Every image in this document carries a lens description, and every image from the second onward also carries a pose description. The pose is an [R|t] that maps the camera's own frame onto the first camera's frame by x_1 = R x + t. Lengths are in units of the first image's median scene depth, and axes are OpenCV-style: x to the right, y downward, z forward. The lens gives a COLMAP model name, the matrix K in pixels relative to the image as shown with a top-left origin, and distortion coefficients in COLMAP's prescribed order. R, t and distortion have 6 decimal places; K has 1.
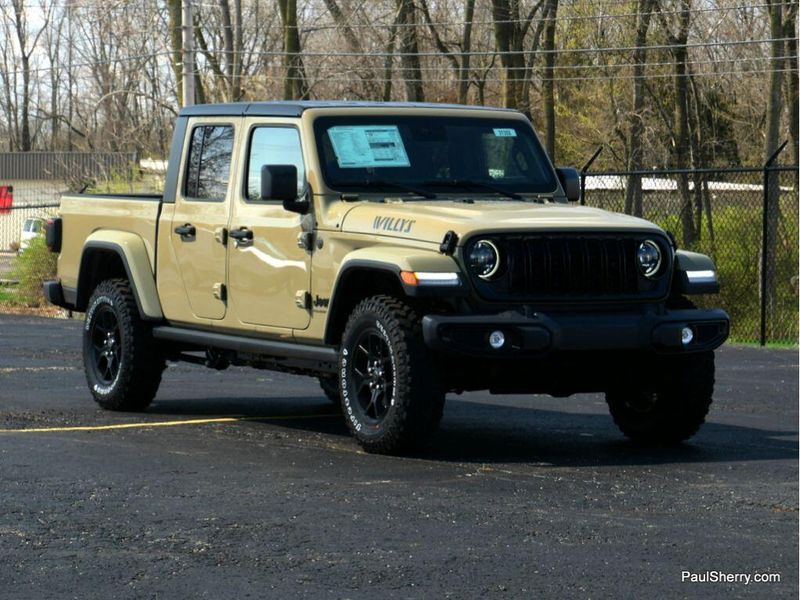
lens RADIAL K [[2657.7, 0, 400.0], [0, 2657.7, 300.0], [0, 0, 1]] dist [0.098801, -0.384618]
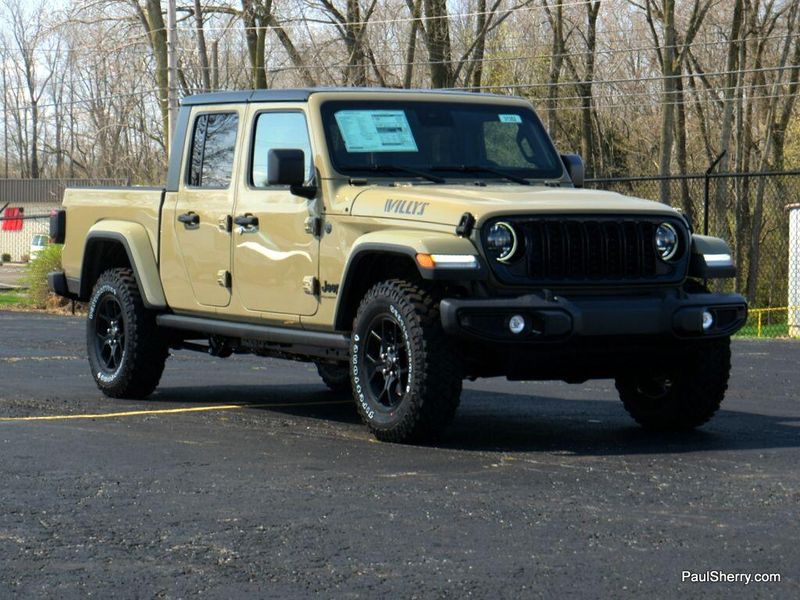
lens RADIAL K [[2255.1, 0, 400.0], [0, 2255.1, 300.0], [0, 0, 1]] dist [0.052301, -0.004008]
pose [[0.999779, -0.002186, 0.020889, -0.021296], [0.002204, 0.999997, -0.000849, 0.006158], [-0.020887, 0.000895, 0.999781, 0.165703]]
